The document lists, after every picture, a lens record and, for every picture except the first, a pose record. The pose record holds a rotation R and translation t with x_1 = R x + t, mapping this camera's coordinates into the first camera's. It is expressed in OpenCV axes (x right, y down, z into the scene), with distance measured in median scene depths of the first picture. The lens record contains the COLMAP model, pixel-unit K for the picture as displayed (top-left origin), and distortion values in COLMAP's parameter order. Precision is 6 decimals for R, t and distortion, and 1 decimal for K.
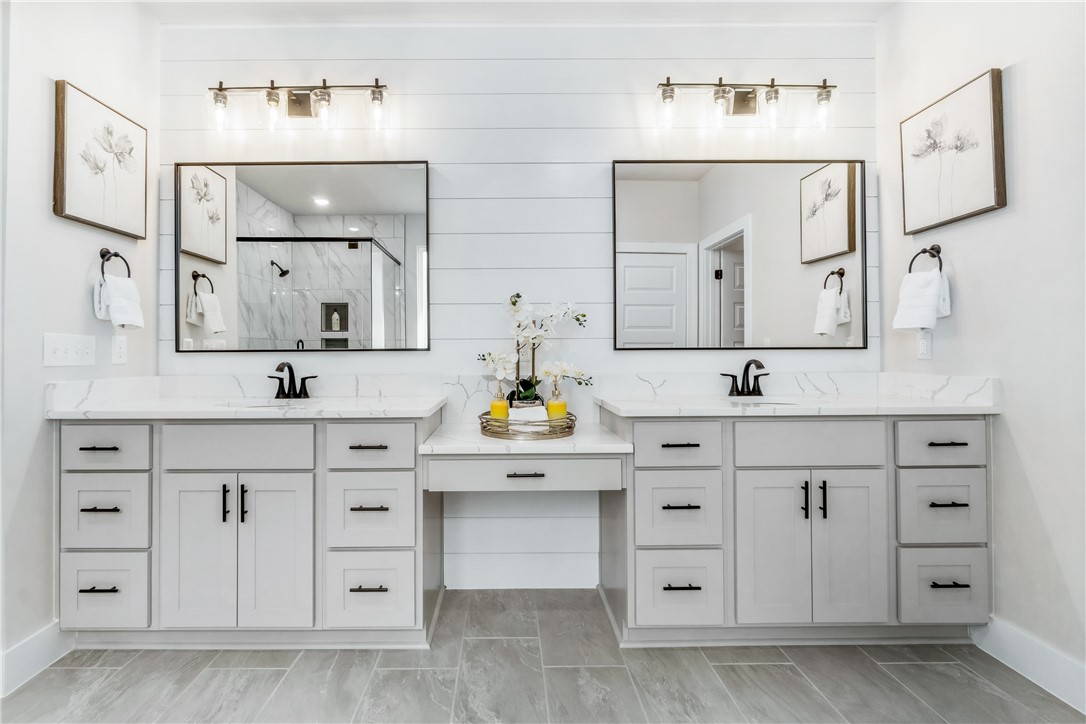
lens RADIAL K [[480.7, 0, 507.0], [0, 480.7, 346.2], [0, 0, 1]] dist [-0.002277, -0.000467]
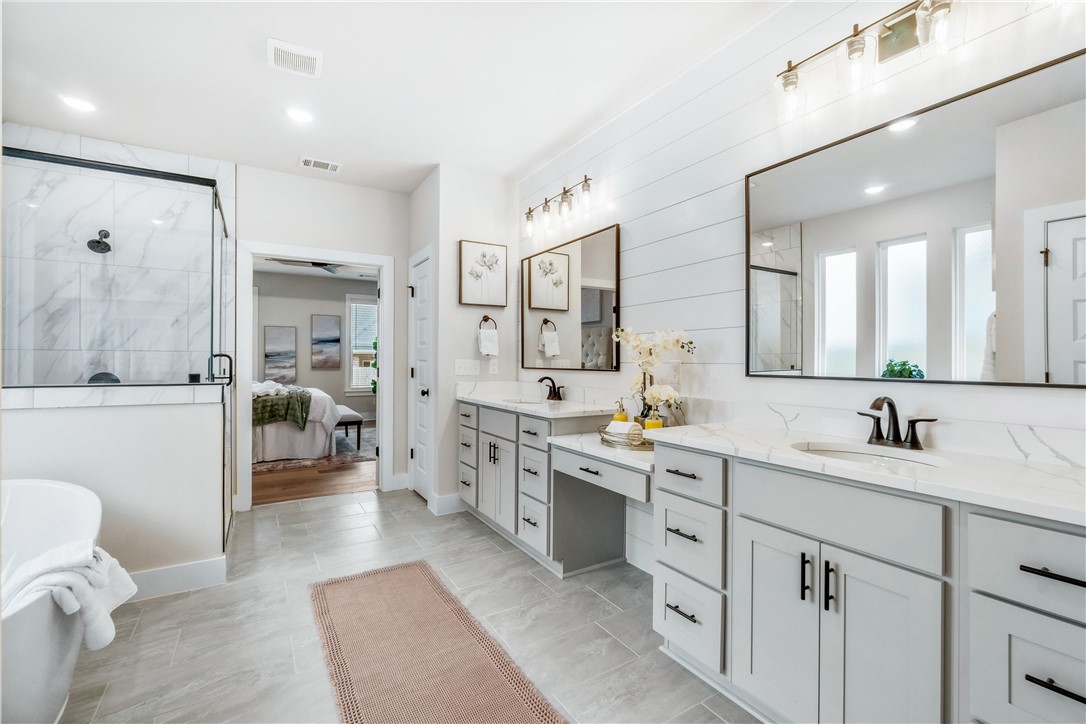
lens RADIAL K [[468.1, 0, 536.3], [0, 468.1, 359.8], [0, 0, 1]] dist [-0.001118, -0.000360]
pose [[0.512428, 0.006564, -0.858705, 0.940050], [0.007234, 0.999902, 0.011960, -0.045628], [0.858700, -0.012340, 0.512330, 0.202893]]
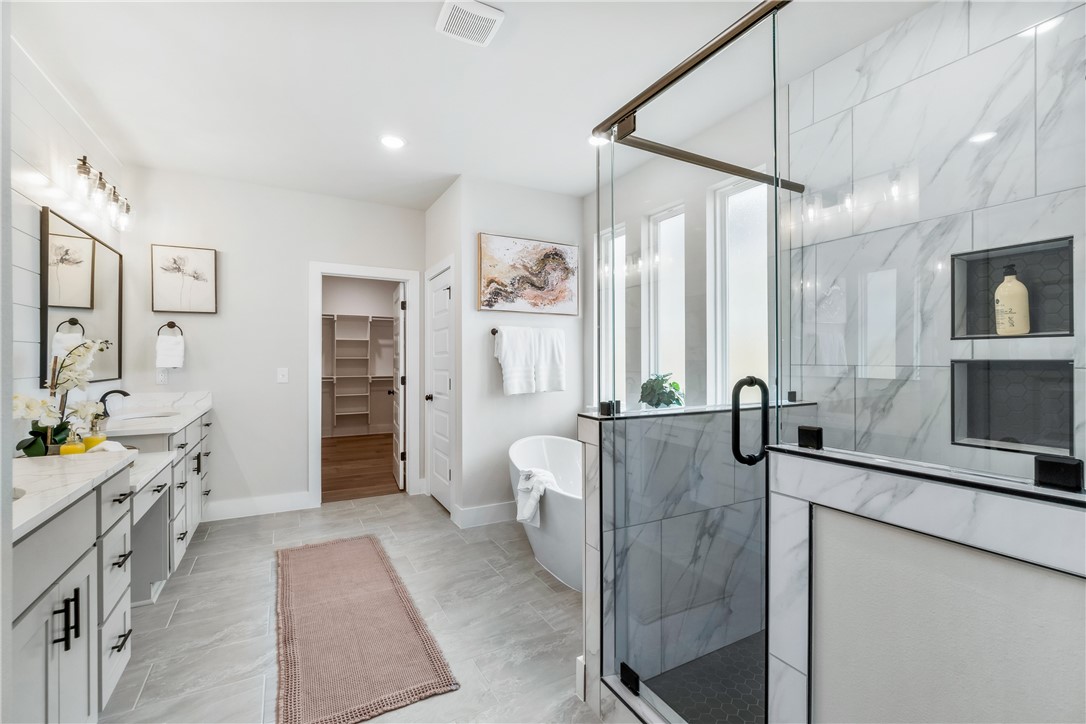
lens RADIAL K [[468.1, 0, 536.3], [0, 468.1, 359.8], [0, 0, 1]] dist [-0.001118, -0.000360]
pose [[-0.473702, 0.002624, 0.880682, -1.371580], [-0.013583, 0.999855, -0.010285, -0.068016], [-0.880581, -0.016834, -0.473597, 0.635906]]
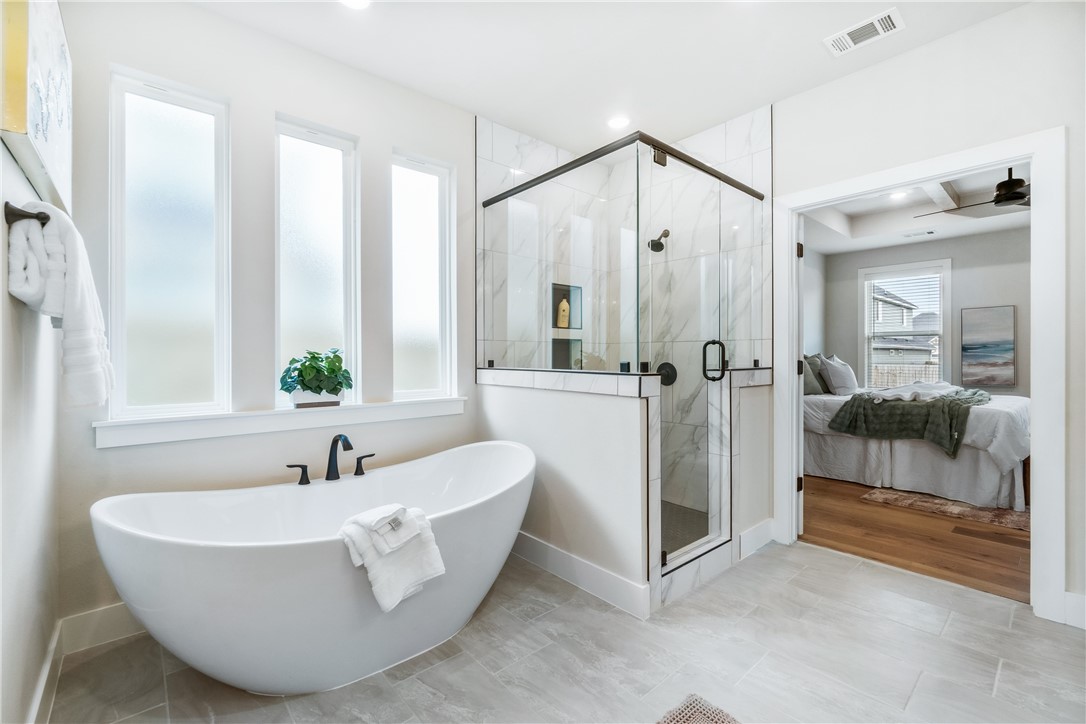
lens RADIAL K [[466.6, 0, 539.8], [0, 466.6, 356.9], [0, 0, 1]] dist [-0.001150, -0.000008]
pose [[-0.754793, 0.004610, -0.655947, 0.258601], [0.012791, 0.999889, -0.007692, -0.005637], [0.655838, -0.014196, -0.754768, 0.763982]]
